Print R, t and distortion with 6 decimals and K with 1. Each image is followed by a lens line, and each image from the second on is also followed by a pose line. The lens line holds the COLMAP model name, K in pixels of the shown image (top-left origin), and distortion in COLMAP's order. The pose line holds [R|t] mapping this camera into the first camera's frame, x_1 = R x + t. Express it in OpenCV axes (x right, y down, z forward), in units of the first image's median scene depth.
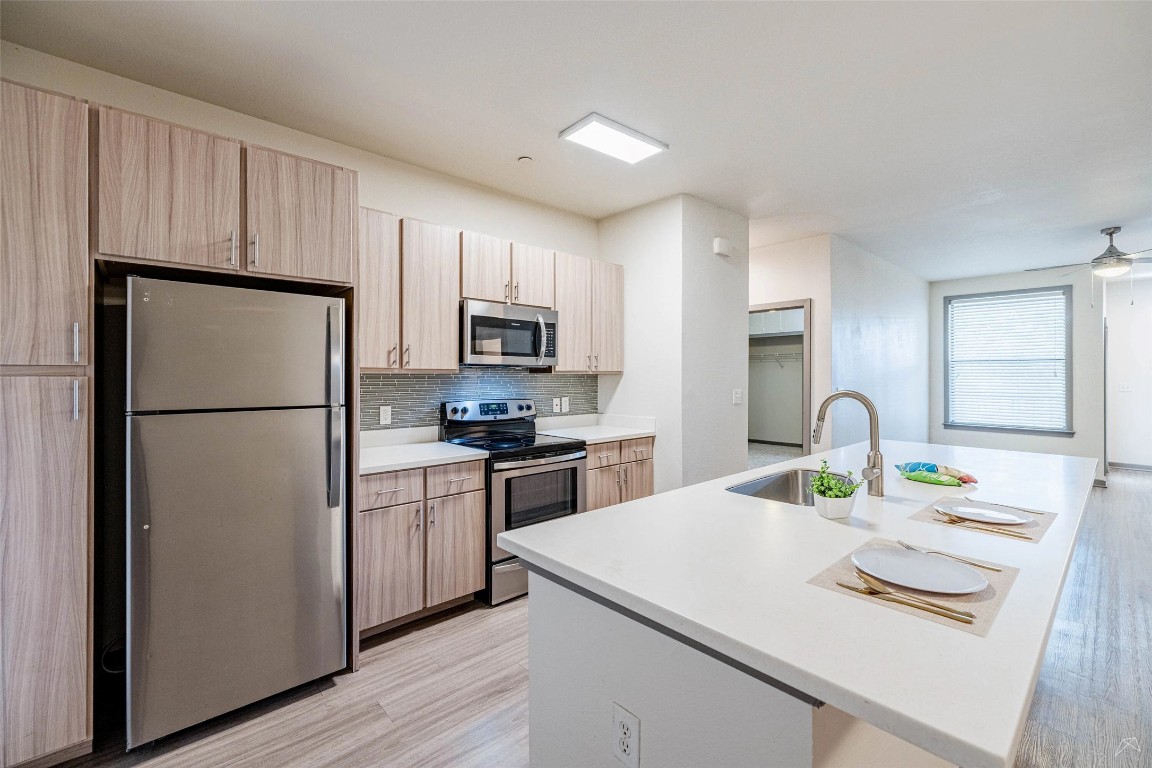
lens RADIAL K [[485.5, 0, 575.5], [0, 485.5, 378.1], [0, 0, 1]] dist [0.001631, 0.000189]
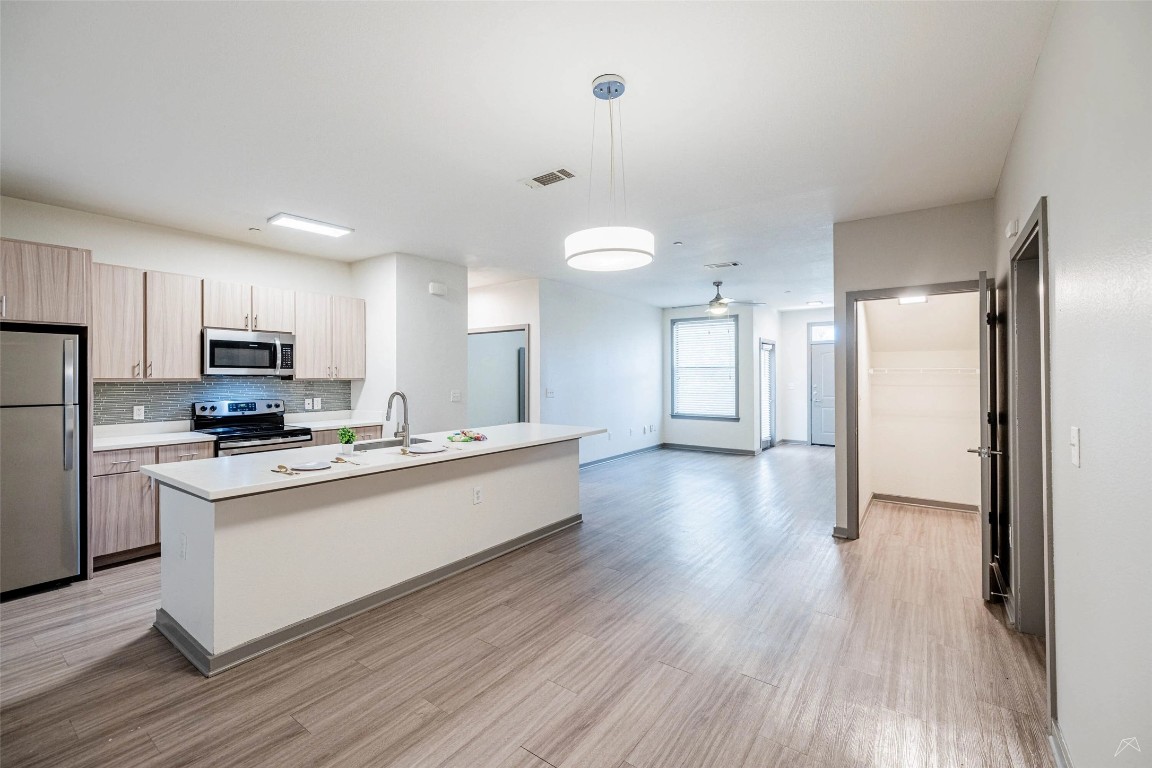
lens RADIAL K [[485.5, 0, 577.3], [0, 485.5, 377.5], [0, 0, 1]] dist [0.001631, 0.000189]
pose [[0.978026, -0.005068, 0.208420, 0.476624], [0.006060, 0.999973, -0.004121, -0.007582], [-0.208394, 0.005293, 0.978031, -0.532161]]
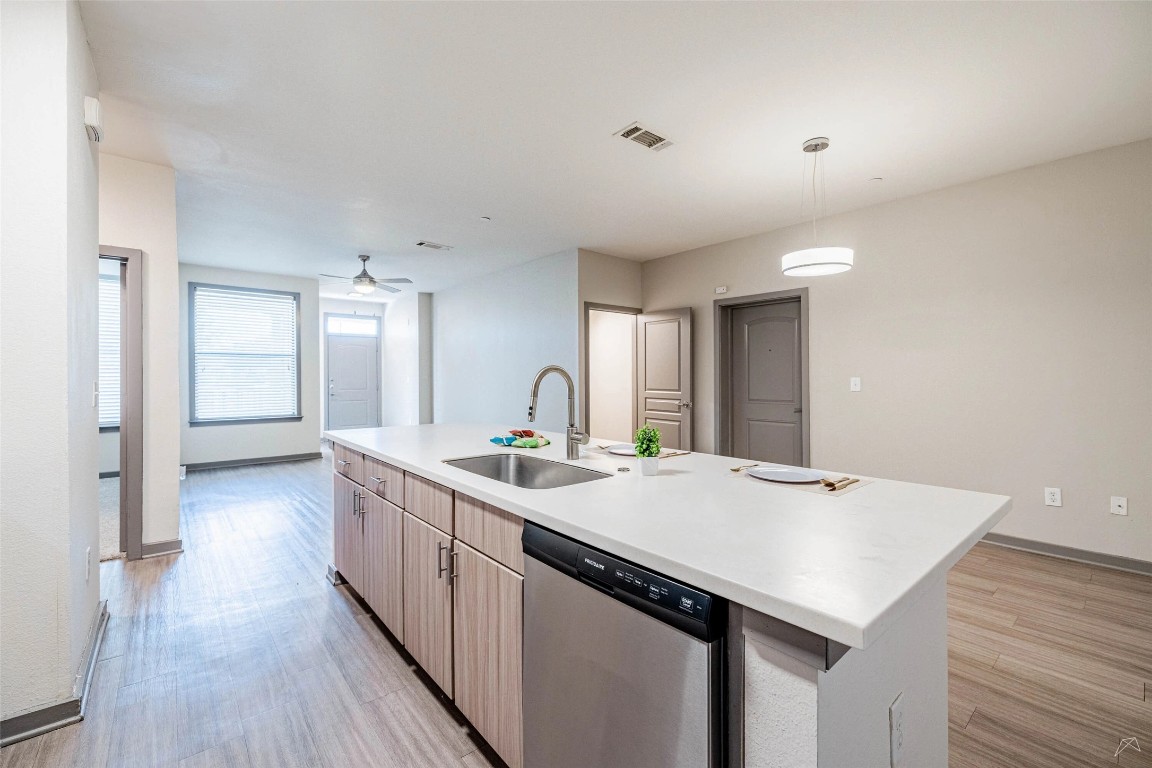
lens RADIAL K [[485.5, 0, 577.4], [0, 485.5, 373.6], [0, 0, 1]] dist [0.001631, 0.000189]
pose [[0.029549, 0.004436, 0.999553, -0.272584], [0.007085, 0.999964, -0.004647, 0.029271], [-0.999538, 0.007219, 0.029517, 0.519811]]
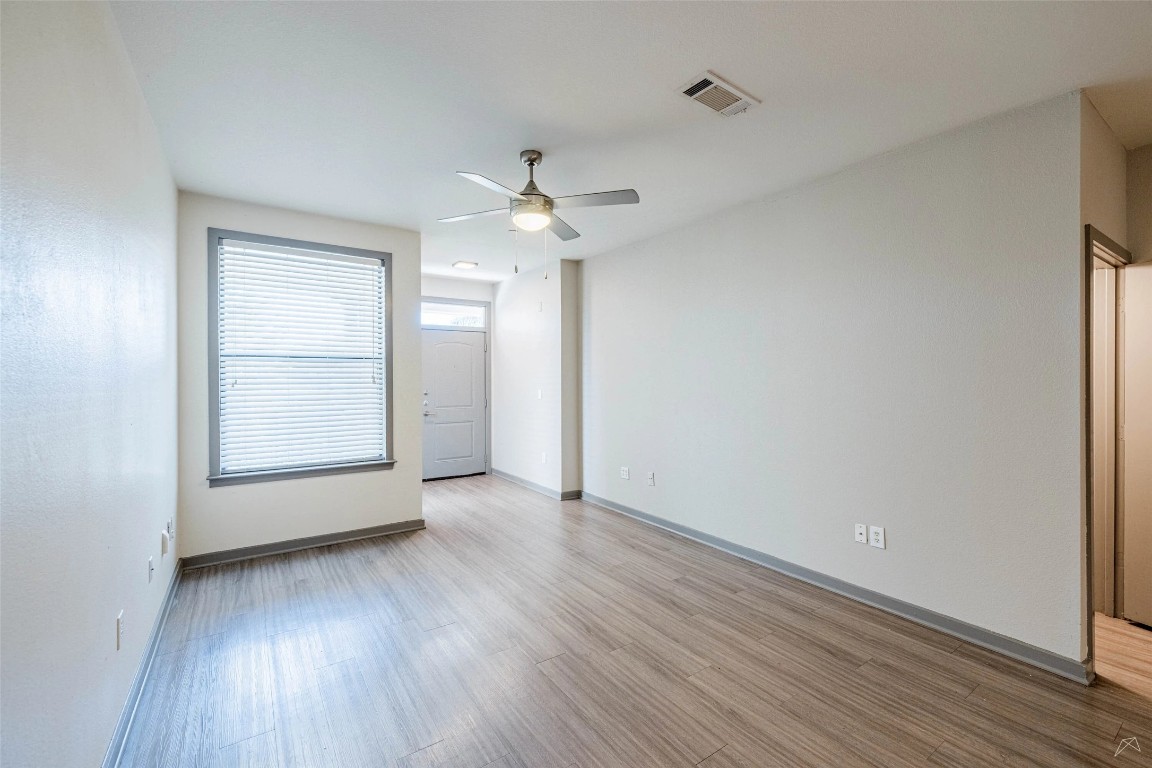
lens RADIAL K [[485.5, 0, 571.7], [0, 485.5, 375.7], [0, 0, 1]] dist [0.001631, 0.000189]
pose [[0.149437, -0.002281, 0.988769, 0.656622], [-0.001112, 0.999996, 0.002475, -0.028789], [-0.988771, -0.001469, 0.149434, 1.155623]]
